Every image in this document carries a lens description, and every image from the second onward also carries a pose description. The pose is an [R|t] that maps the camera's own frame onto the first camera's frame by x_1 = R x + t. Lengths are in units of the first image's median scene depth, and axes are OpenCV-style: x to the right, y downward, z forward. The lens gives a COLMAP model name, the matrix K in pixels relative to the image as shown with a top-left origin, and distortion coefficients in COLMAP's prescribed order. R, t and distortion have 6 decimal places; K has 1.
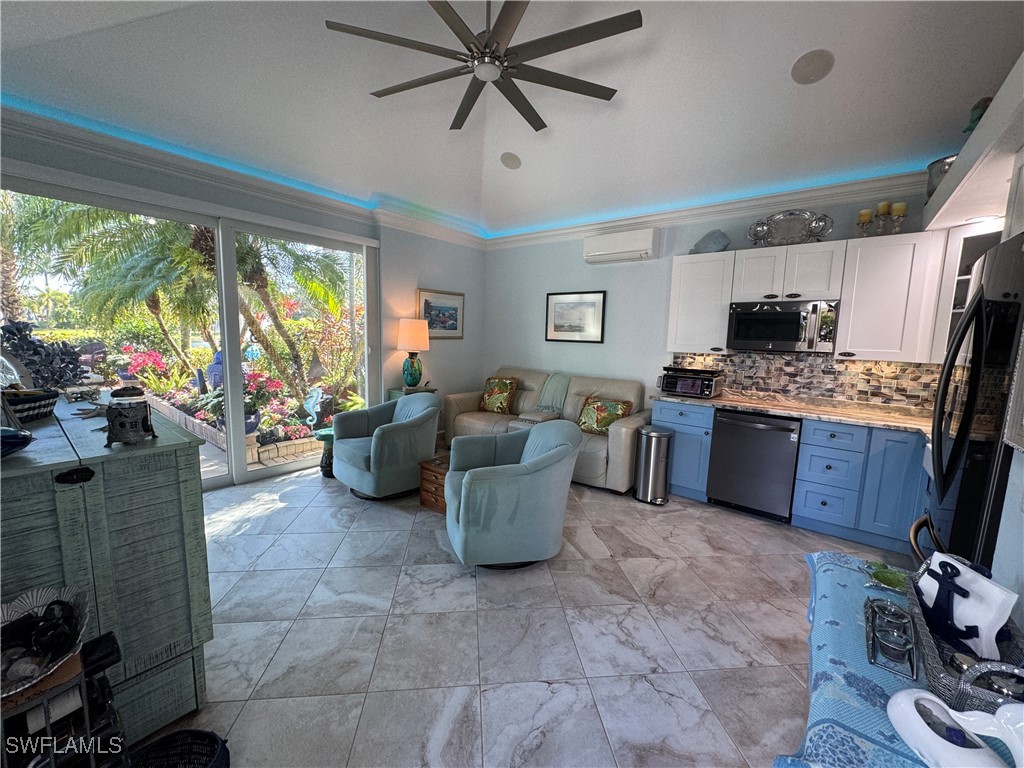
lens RADIAL K [[408.3, 0, 509.0], [0, 408.3, 385.4], [0, 0, 1]] dist [-0.003651, 0.000675]
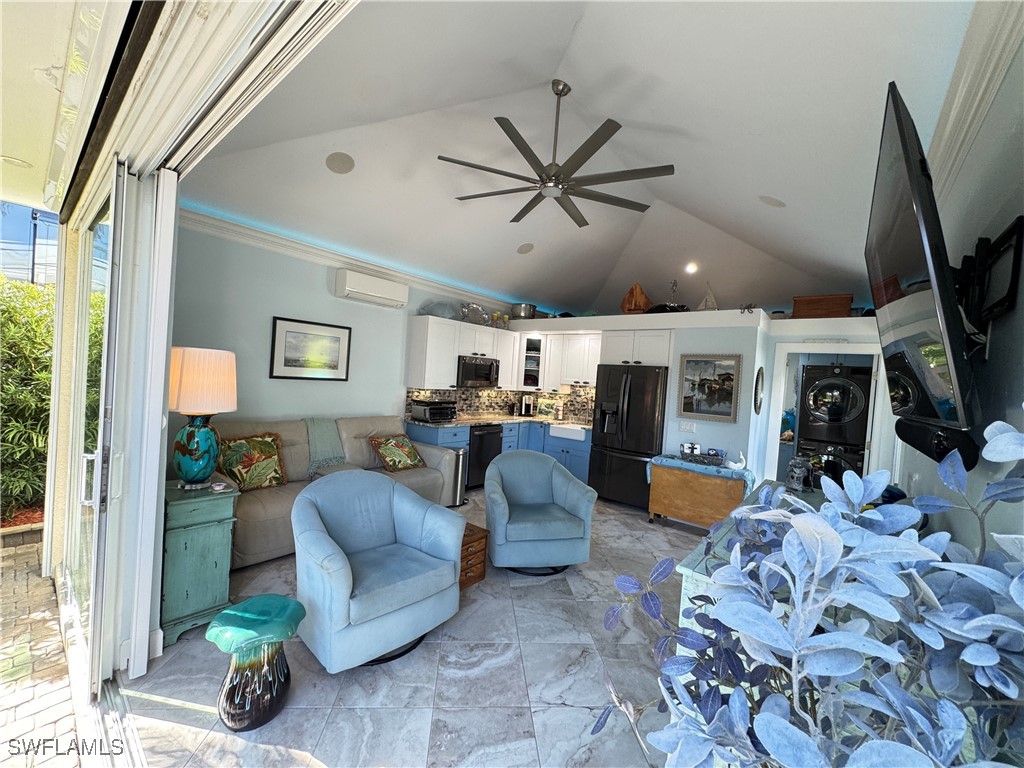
lens RADIAL K [[408.3, 0, 510.9], [0, 408.3, 386.4], [0, 0, 1]] dist [-0.003651, 0.000675]
pose [[0.012928, -0.053519, 0.998483, -0.969399], [0.056757, 0.996996, 0.052705, -0.159423], [-0.998304, 0.055989, 0.015927, 0.801585]]
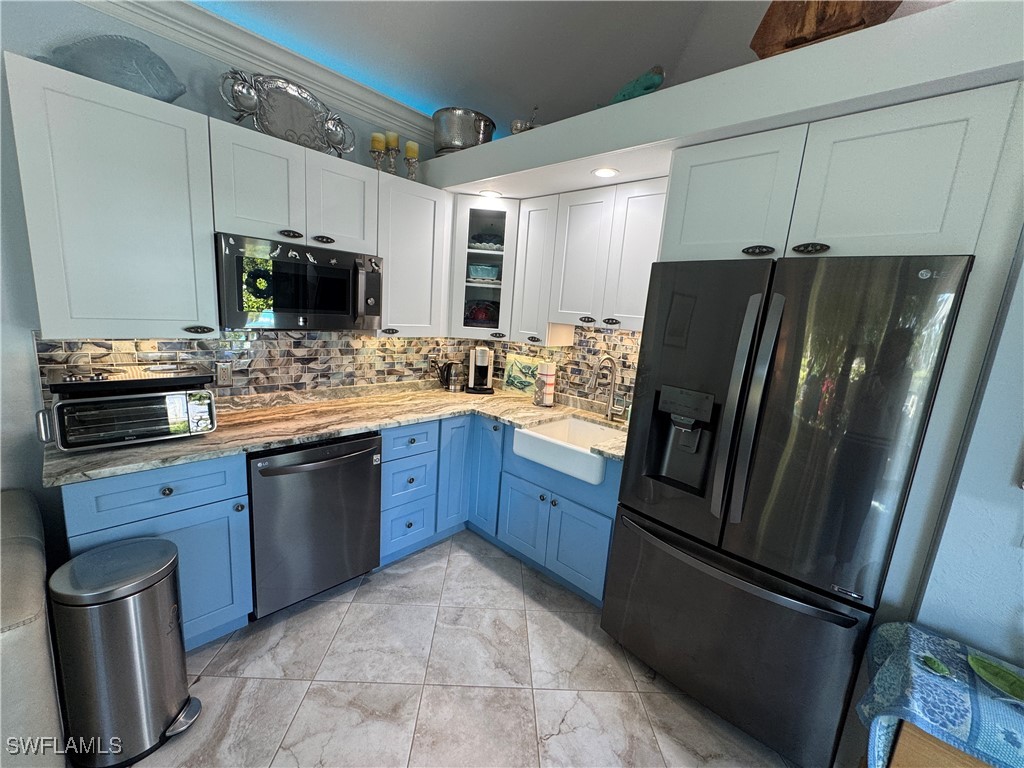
lens RADIAL K [[408.3, 0, 509.7], [0, 408.3, 384.6], [0, 0, 1]] dist [-0.003651, 0.000675]
pose [[0.074347, -0.206384, 0.975642, 0.063989], [0.049805, 0.977898, 0.203066, -0.107843], [-0.995988, 0.033495, 0.082983, 0.627163]]
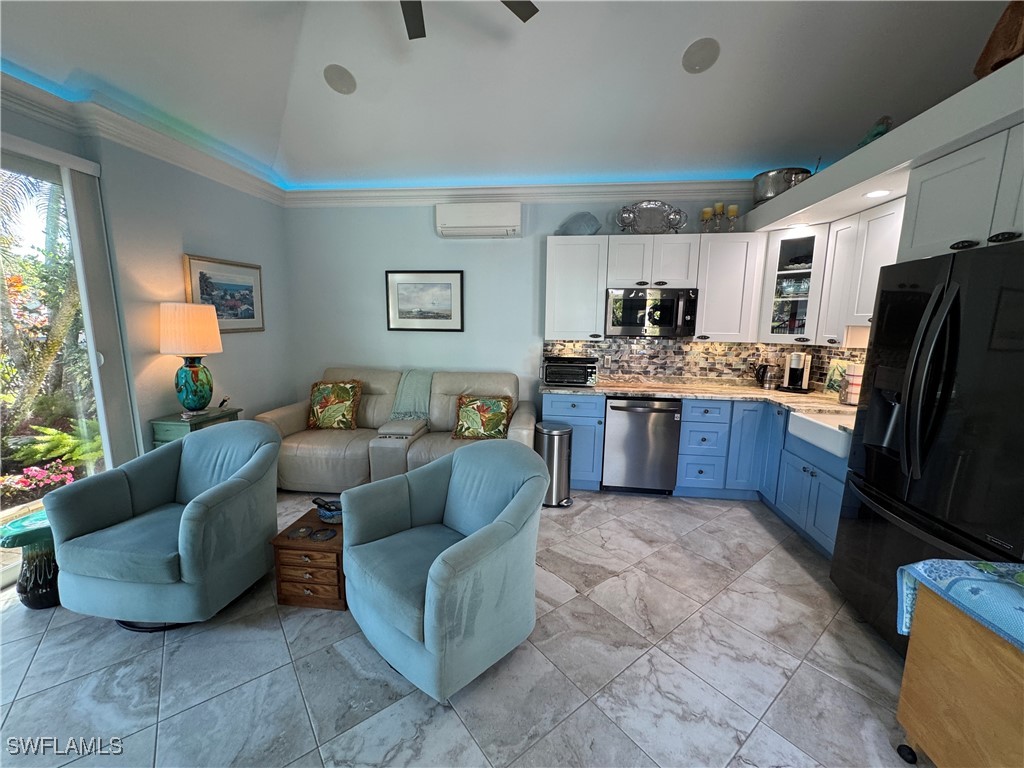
lens RADIAL K [[408.3, 0, 509.4], [0, 408.3, 385.2], [0, 0, 1]] dist [-0.003651, 0.000675]
pose [[0.850335, -0.101718, 0.516317, -0.195899], [0.077762, 0.994658, 0.067887, -0.055300], [-0.520465, -0.017577, 0.853702, 0.274469]]
